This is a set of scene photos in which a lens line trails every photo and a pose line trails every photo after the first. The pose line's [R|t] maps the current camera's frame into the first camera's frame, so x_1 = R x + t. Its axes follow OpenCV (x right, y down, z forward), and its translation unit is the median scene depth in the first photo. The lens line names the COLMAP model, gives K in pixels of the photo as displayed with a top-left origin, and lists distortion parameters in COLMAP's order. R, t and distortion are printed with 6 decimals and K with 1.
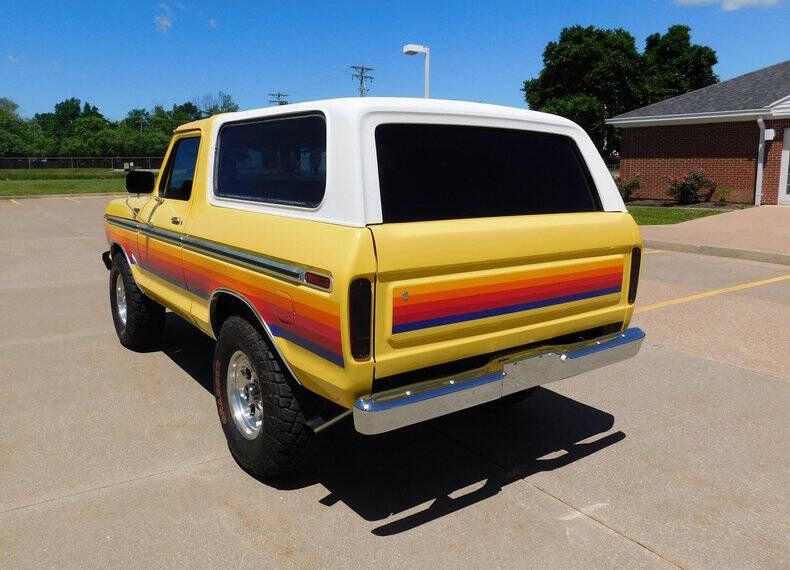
lens RADIAL K [[601.7, 0, 345.4], [0, 601.7, 266.1], [0, 0, 1]] dist [-0.037579, 0.013147]
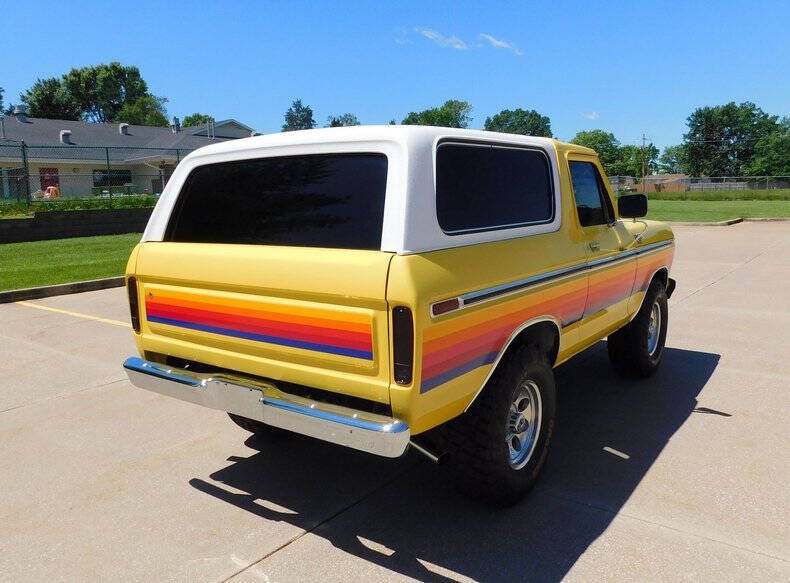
lens RADIAL K [[625.8, 0, 399.9], [0, 625.8, 291.3], [0, 0, 1]] dist [-0.046990, 0.004129]
pose [[0.357600, 0.127964, -0.925066, 1.186480], [-0.126408, 0.988084, 0.087816, -0.114099], [0.925280, 0.085533, 0.369514, 0.742530]]
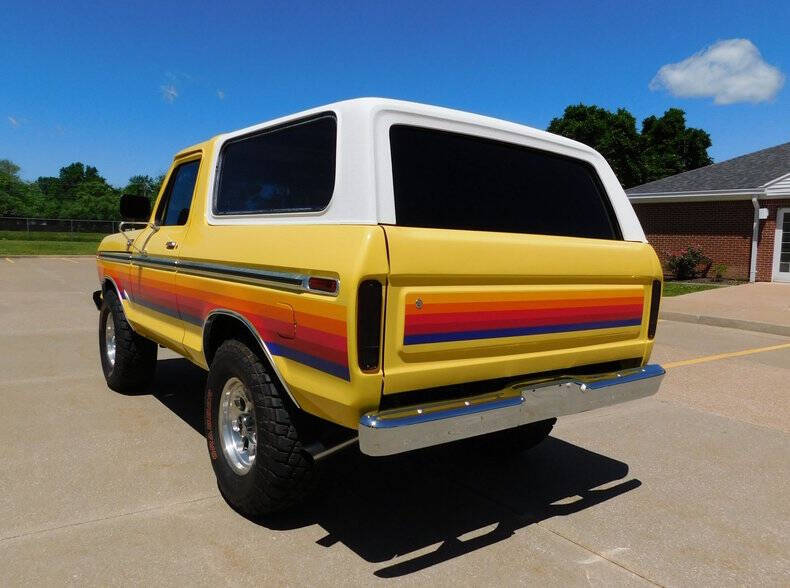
lens RADIAL K [[599.5, 0, 371.9], [0, 599.5, 313.2], [0, 0, 1]] dist [-0.033994, 0.002674]
pose [[0.998686, 0.028294, 0.042737, -0.007227], [-0.026336, 0.998608, -0.045709, 0.079403], [-0.043971, 0.044523, 0.998040, 0.073192]]
